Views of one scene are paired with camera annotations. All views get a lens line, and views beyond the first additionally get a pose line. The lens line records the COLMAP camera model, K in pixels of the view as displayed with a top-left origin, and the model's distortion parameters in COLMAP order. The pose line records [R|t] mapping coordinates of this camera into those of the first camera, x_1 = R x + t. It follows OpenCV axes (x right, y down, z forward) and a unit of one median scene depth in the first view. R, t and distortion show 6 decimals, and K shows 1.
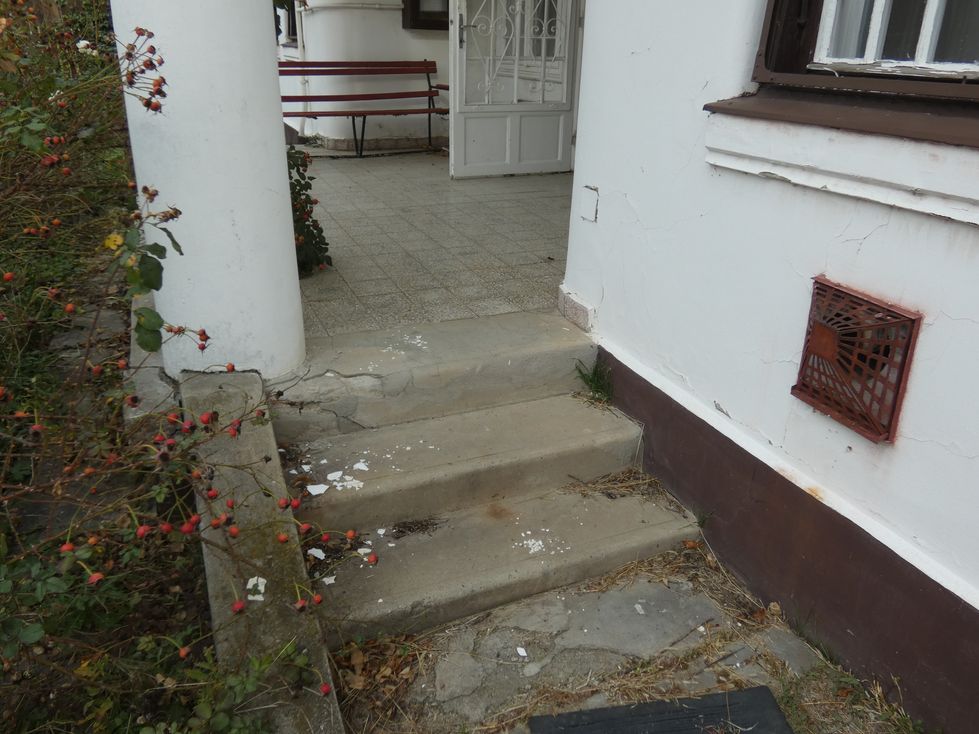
lens RADIAL K [[746.2, 0, 492.6], [0, 746.2, 364.7], [0, 0, 1]] dist [-0.001405, -0.011166]
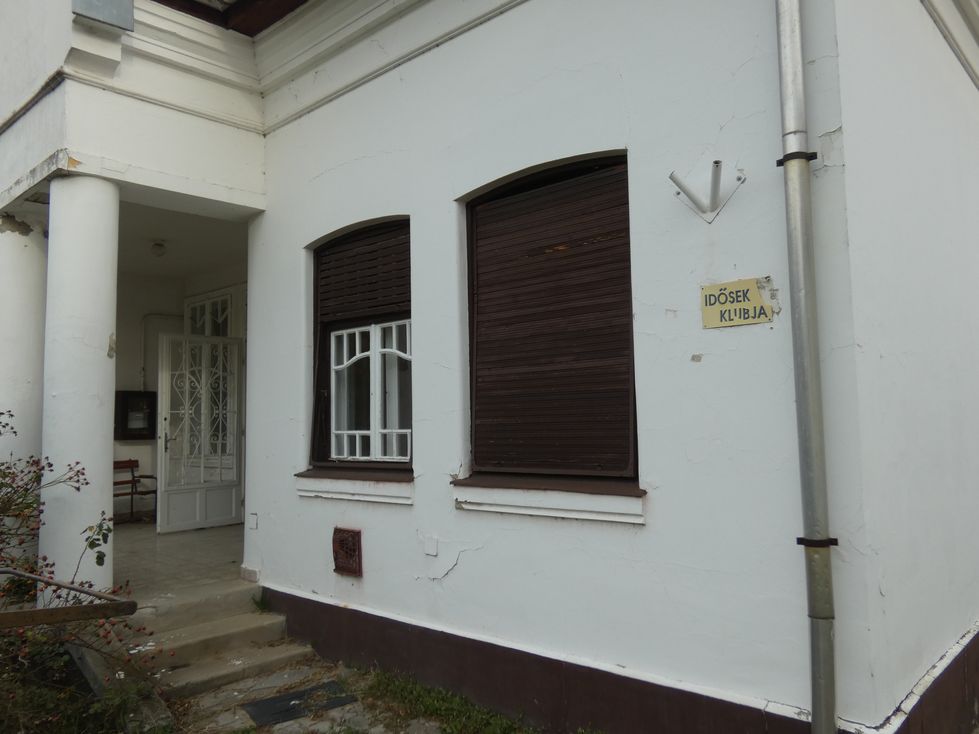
lens RADIAL K [[746.2, 0, 492.6], [0, 746.2, 364.7], [0, 0, 1]] dist [-0.001405, -0.011166]
pose [[0.907603, -0.007184, 0.419768, -0.164886], [0.203174, 0.882486, -0.424192, 0.499430], [-0.367392, 0.470284, 0.802406, -1.363685]]
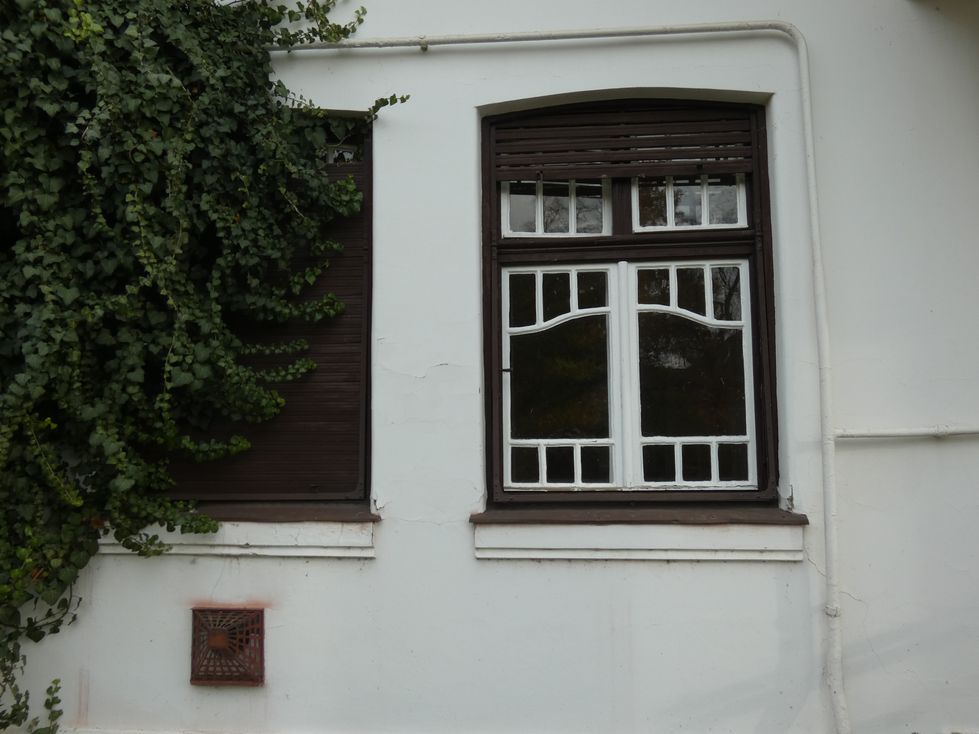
lens RADIAL K [[813.3, 0, 489.5], [0, 813.3, 367.0], [0, 0, 1]] dist [-0.006058, -0.005074]
pose [[0.464930, 0.043226, 0.884292, -0.664977], [0.367513, 0.899266, -0.237183, 0.055540], [-0.805465, 0.435262, 0.402210, -0.377014]]
